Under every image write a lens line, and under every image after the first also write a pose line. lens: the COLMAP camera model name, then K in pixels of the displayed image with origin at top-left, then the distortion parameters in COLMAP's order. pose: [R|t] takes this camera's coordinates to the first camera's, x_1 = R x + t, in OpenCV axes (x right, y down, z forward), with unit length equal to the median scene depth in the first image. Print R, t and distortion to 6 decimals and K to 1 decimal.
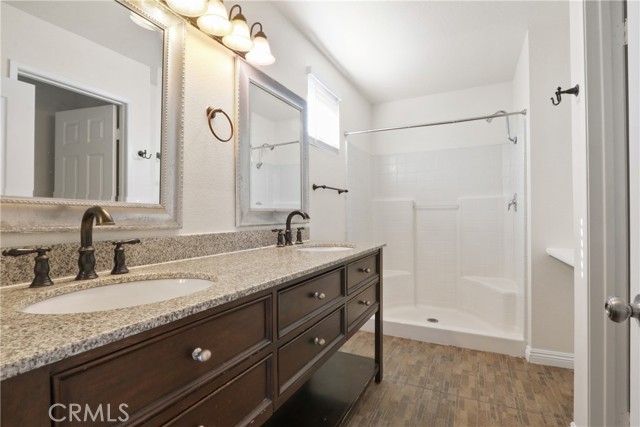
lens RADIAL K [[296.0, 0, 322.4], [0, 296.0, 215.0], [0, 0, 1]] dist [-0.020327, -0.001075]
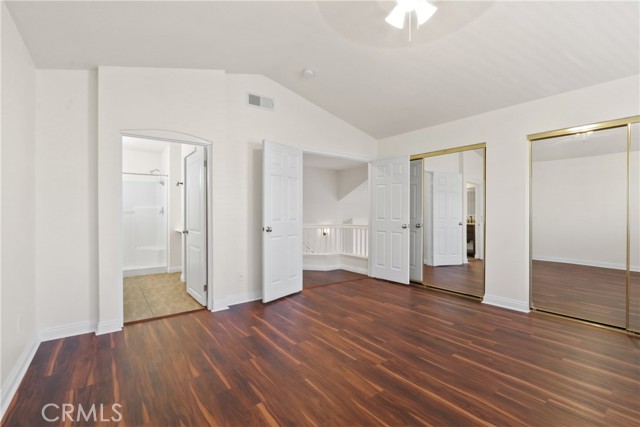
lens RADIAL K [[296.0, 0, 321.5], [0, 296.0, 213.4], [0, 0, 1]] dist [-0.020327, -0.001075]
pose [[0.446514, 0.002969, 0.894772, -0.899041], [-0.010036, 0.999948, 0.001690, -0.042109], [-0.894720, -0.009735, 0.446521, -1.206737]]
